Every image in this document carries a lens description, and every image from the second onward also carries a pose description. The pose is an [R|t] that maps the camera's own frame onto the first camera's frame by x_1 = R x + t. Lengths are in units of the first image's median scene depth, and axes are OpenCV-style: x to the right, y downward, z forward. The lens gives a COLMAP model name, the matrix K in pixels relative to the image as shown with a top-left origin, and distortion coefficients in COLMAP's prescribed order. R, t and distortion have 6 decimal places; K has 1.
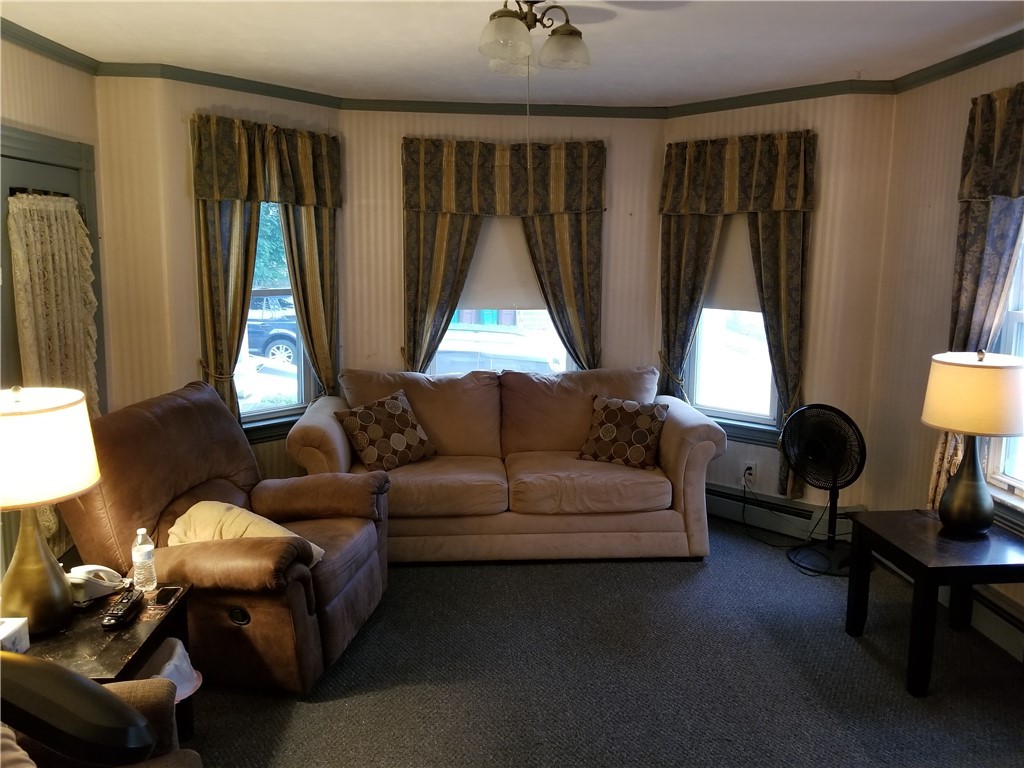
lens RADIAL K [[814.5, 0, 511.1], [0, 814.5, 377.3], [0, 0, 1]] dist [0.040026, -0.022623]
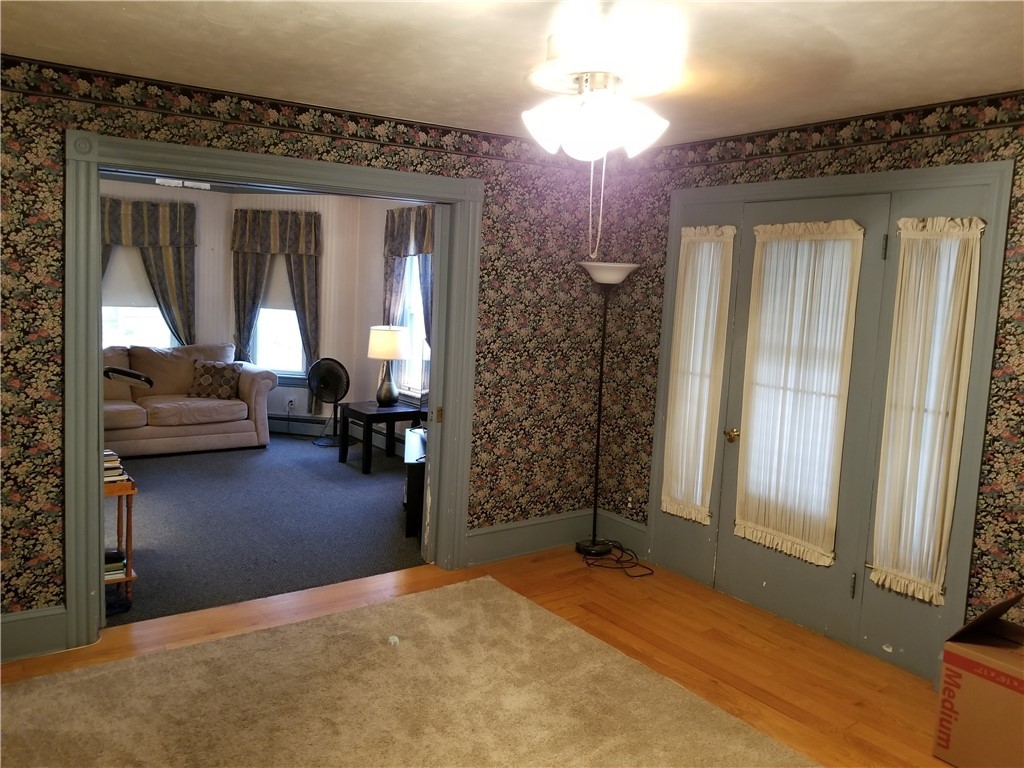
lens RADIAL K [[814.5, 0, 507.4], [0, 814.5, 376.1], [0, 0, 1]] dist [0.040026, -0.022623]
pose [[0.856597, -0.023260, 0.515462, -0.207616], [0.037360, 0.999157, -0.016999, 0.106272], [-0.514632, 0.033819, 0.856744, -0.723642]]
